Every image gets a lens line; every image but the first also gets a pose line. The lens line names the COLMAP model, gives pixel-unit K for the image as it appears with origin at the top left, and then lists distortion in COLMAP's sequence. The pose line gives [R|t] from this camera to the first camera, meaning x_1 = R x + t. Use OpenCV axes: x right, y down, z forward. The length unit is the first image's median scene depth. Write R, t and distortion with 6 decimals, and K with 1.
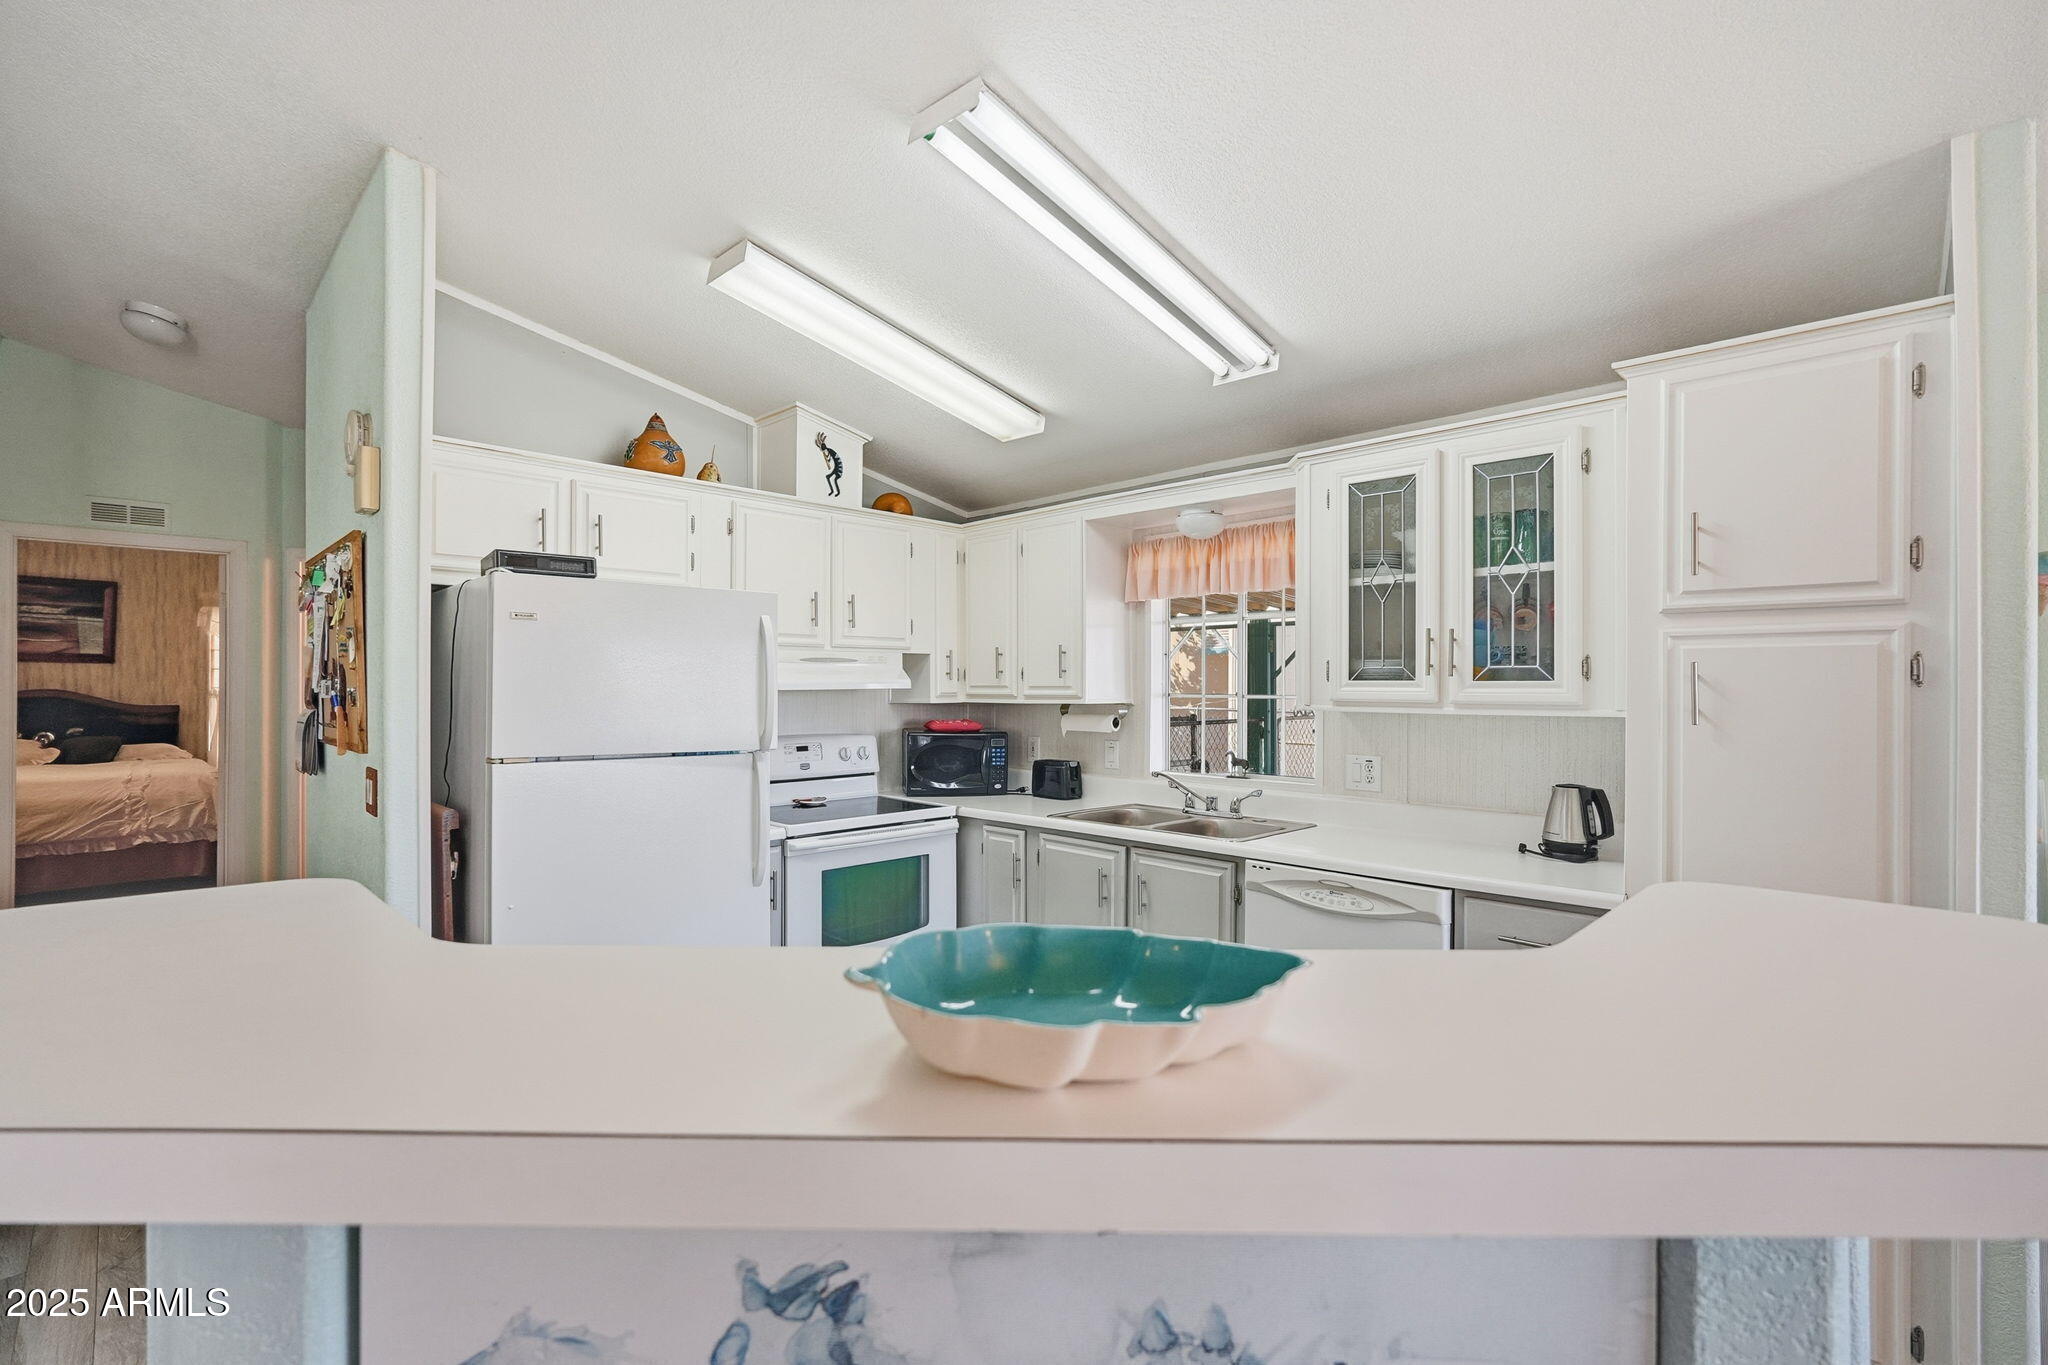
lens RADIAL K [[904.8, 0, 1024.0], [0, 904.8, 682.5], [0, 0, 1]] dist [-0.021634, 0.012734]
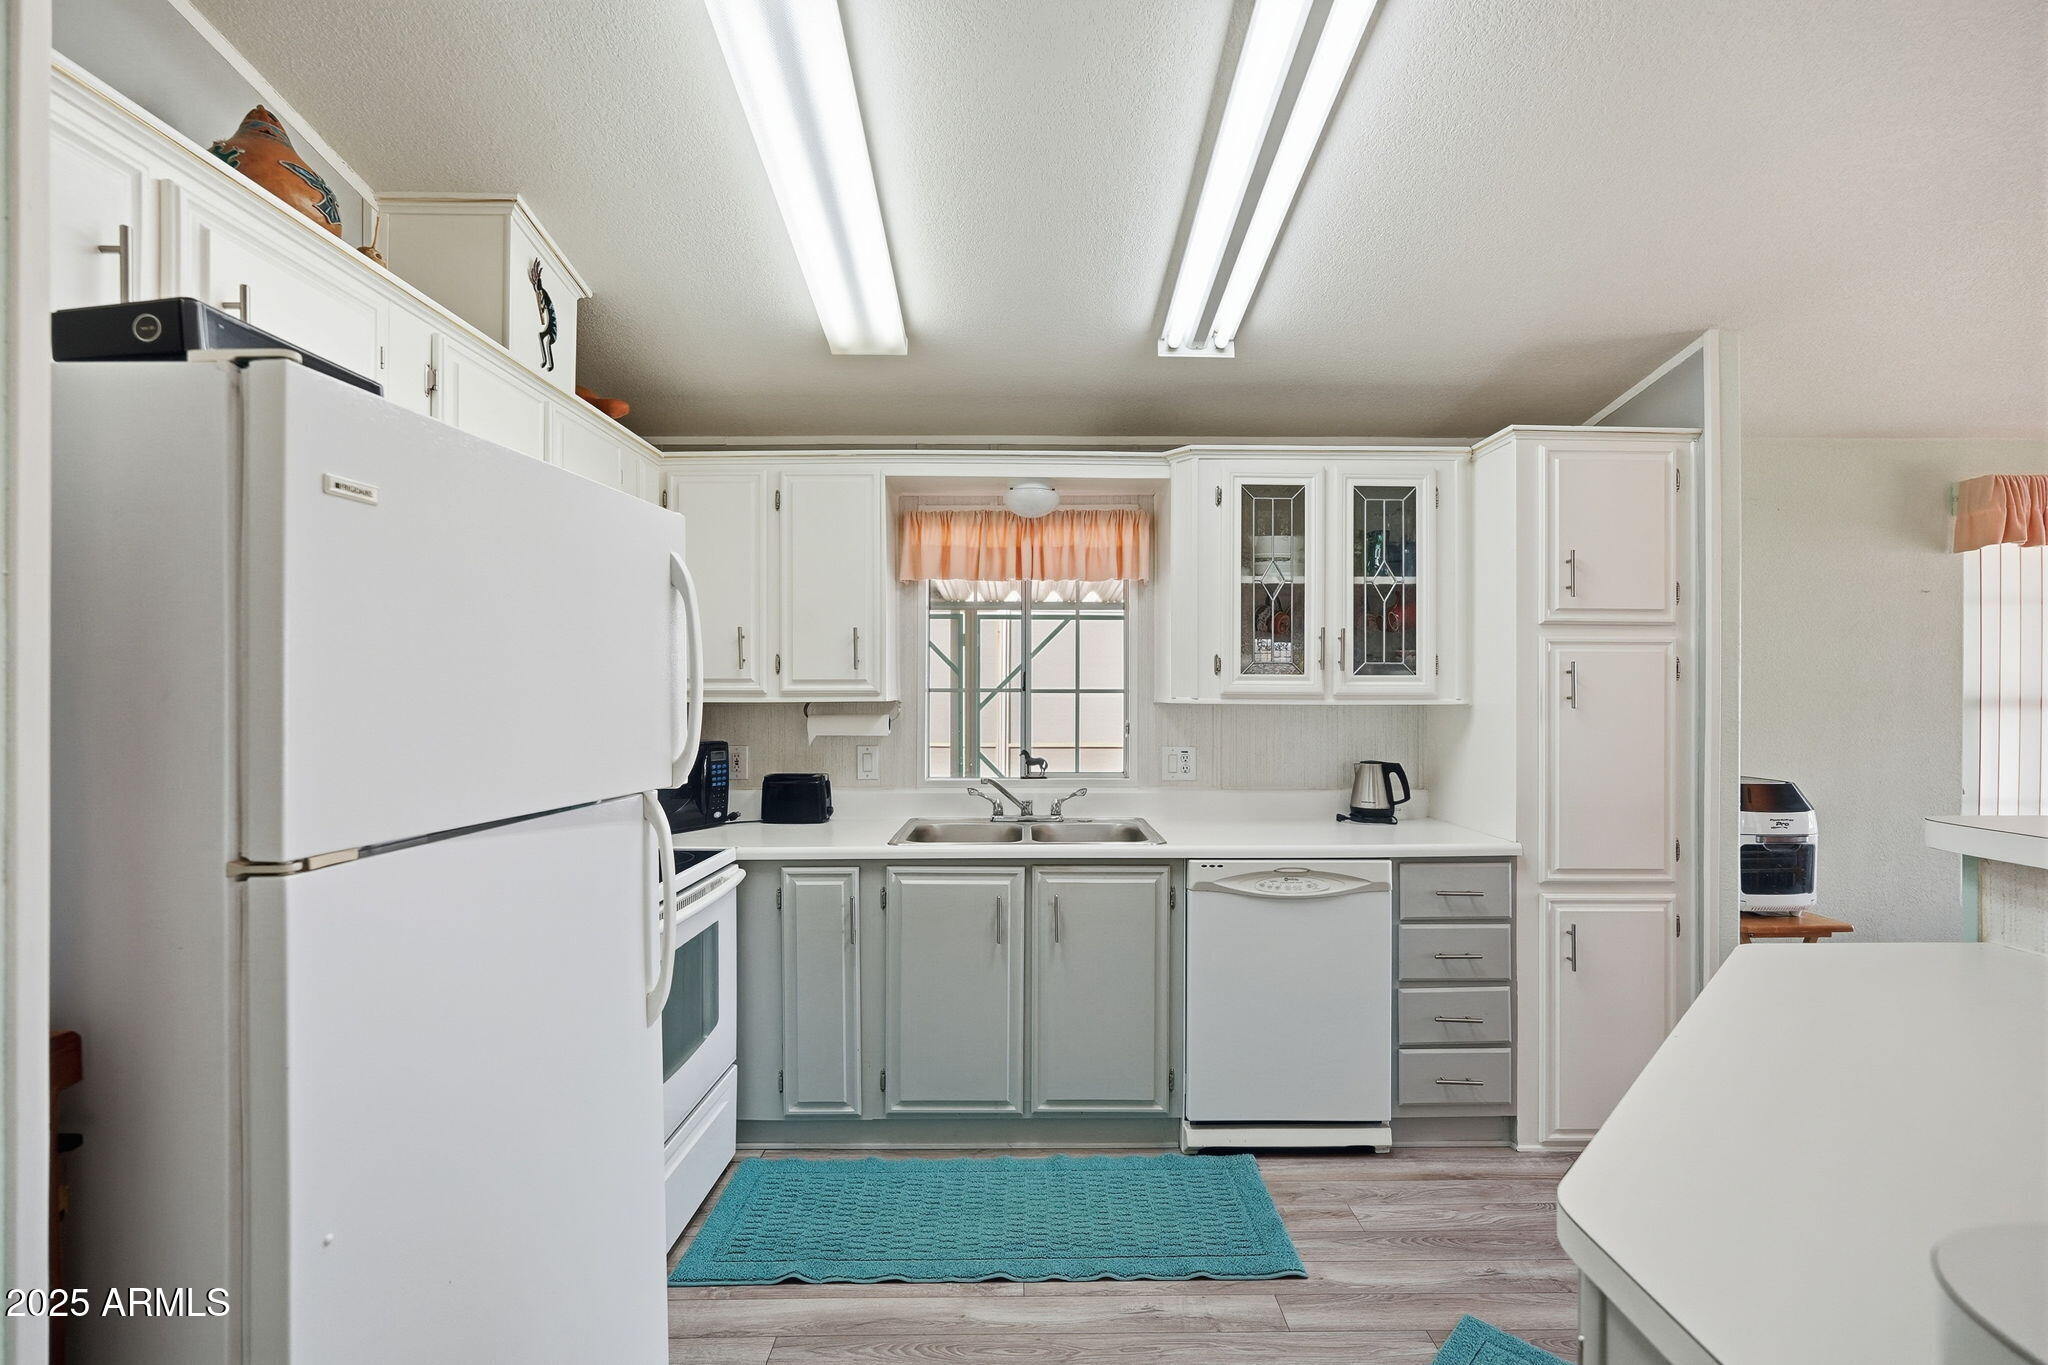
lens RADIAL K [[894.5, 0, 1023.8], [0, 894.5, 687.3], [0, 0, 1]] dist [-0.021843, 0.012084]
pose [[0.707256, -0.002783, 0.706952, -0.434516], [-0.003376, 0.999968, 0.007314, 0.004785], [-0.706950, -0.007560, 0.707223, 0.360391]]
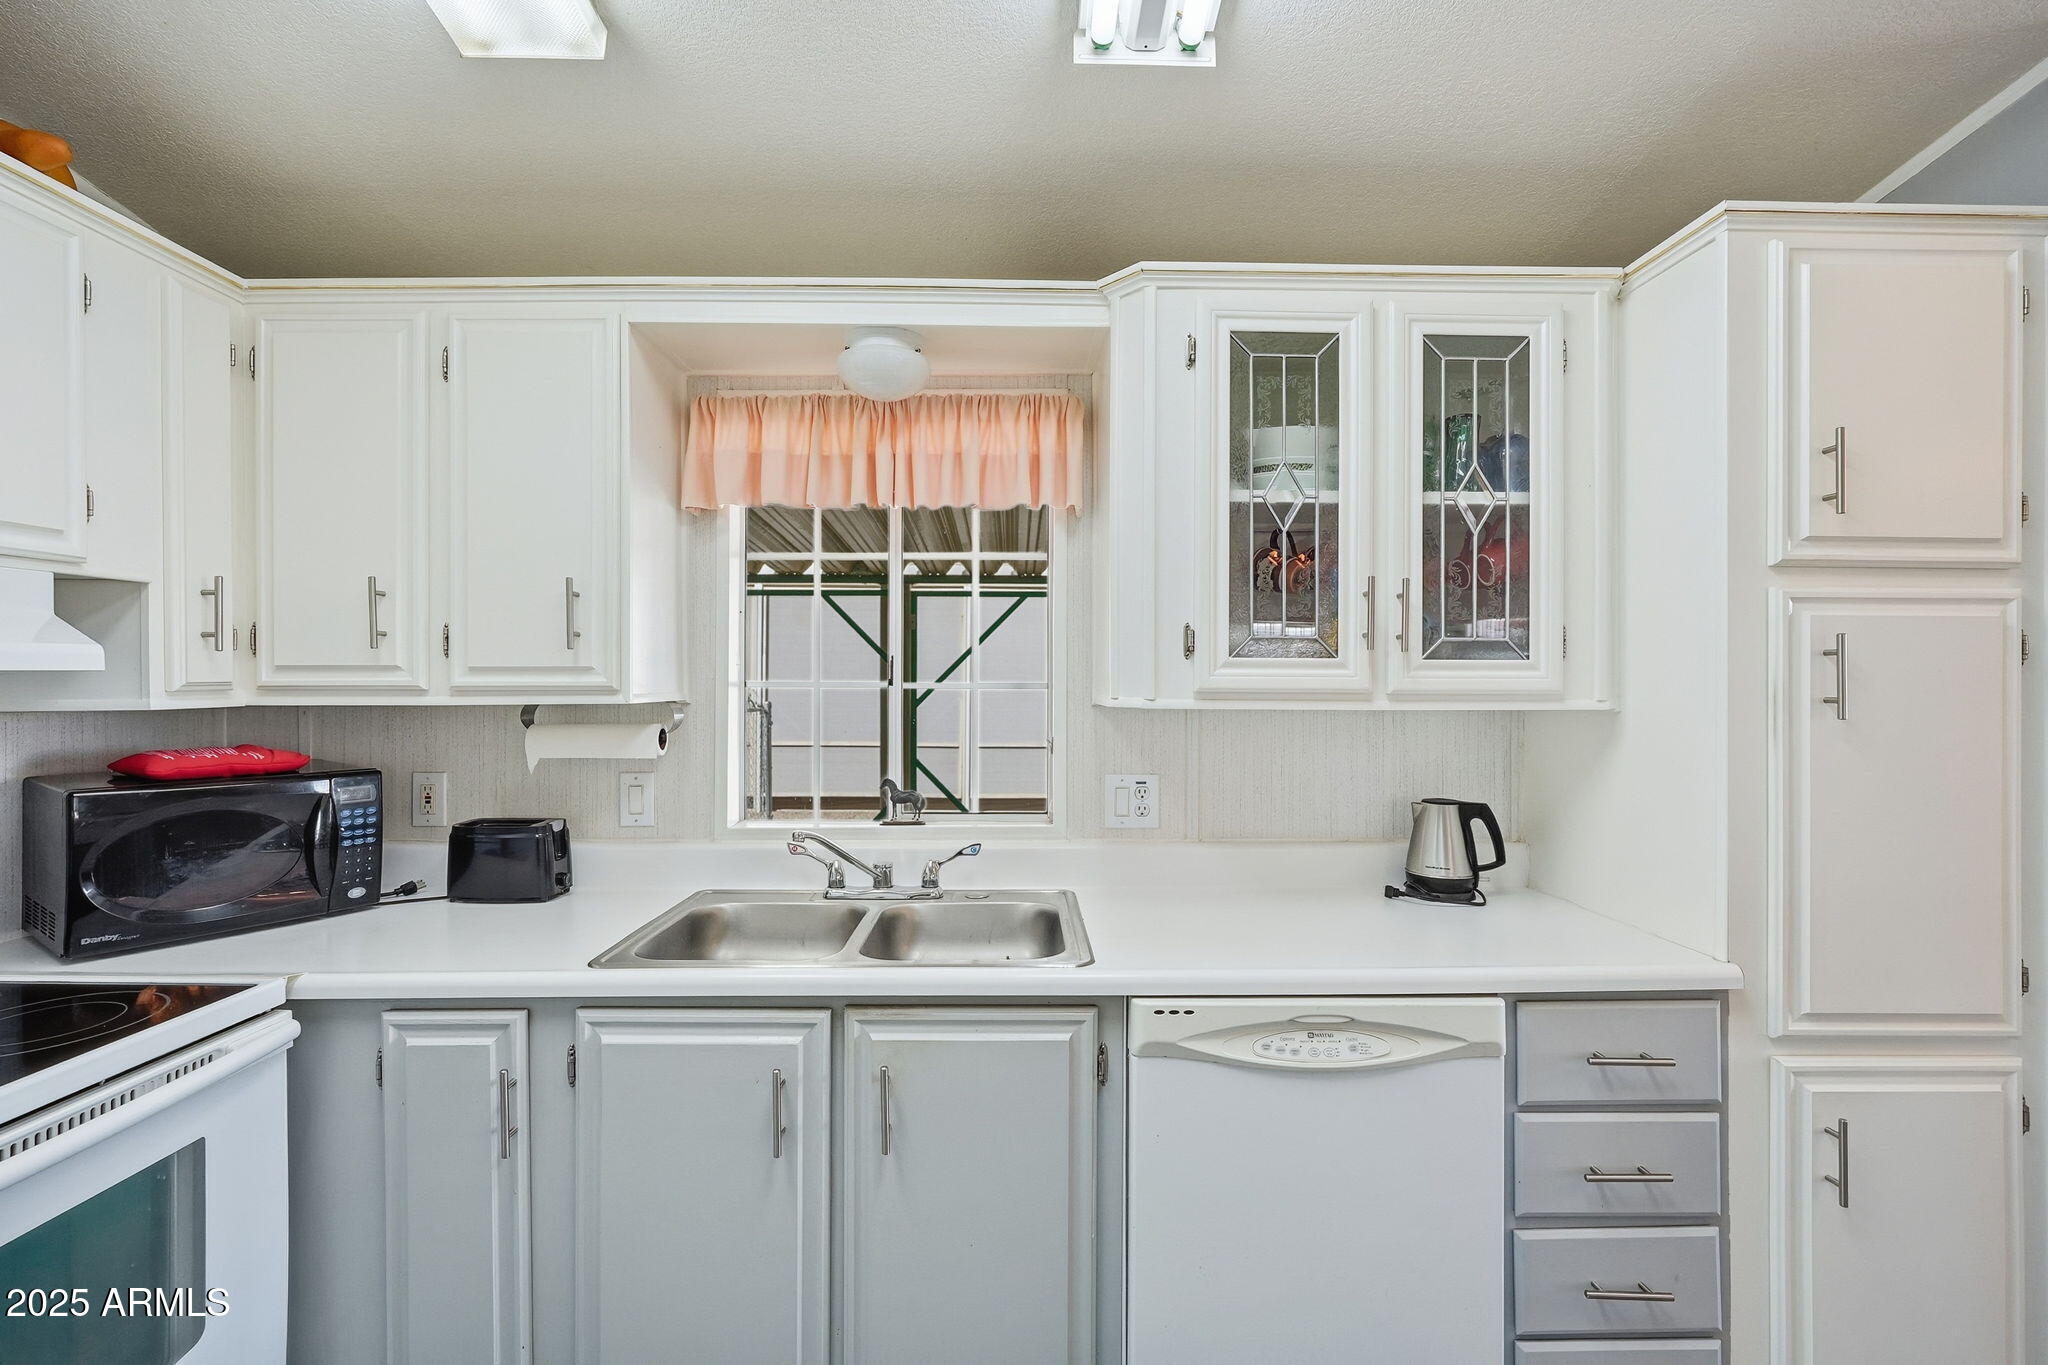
lens RADIAL K [[904.8, 0, 1024.0], [0, 904.8, 682.5], [0, 0, 1]] dist [-0.021634, 0.012734]
pose [[0.702579, -0.004745, 0.711590, -0.132147], [-0.004064, 0.999935, 0.010681, 0.006460], [-0.711595, -0.010396, 0.702513, 0.539614]]
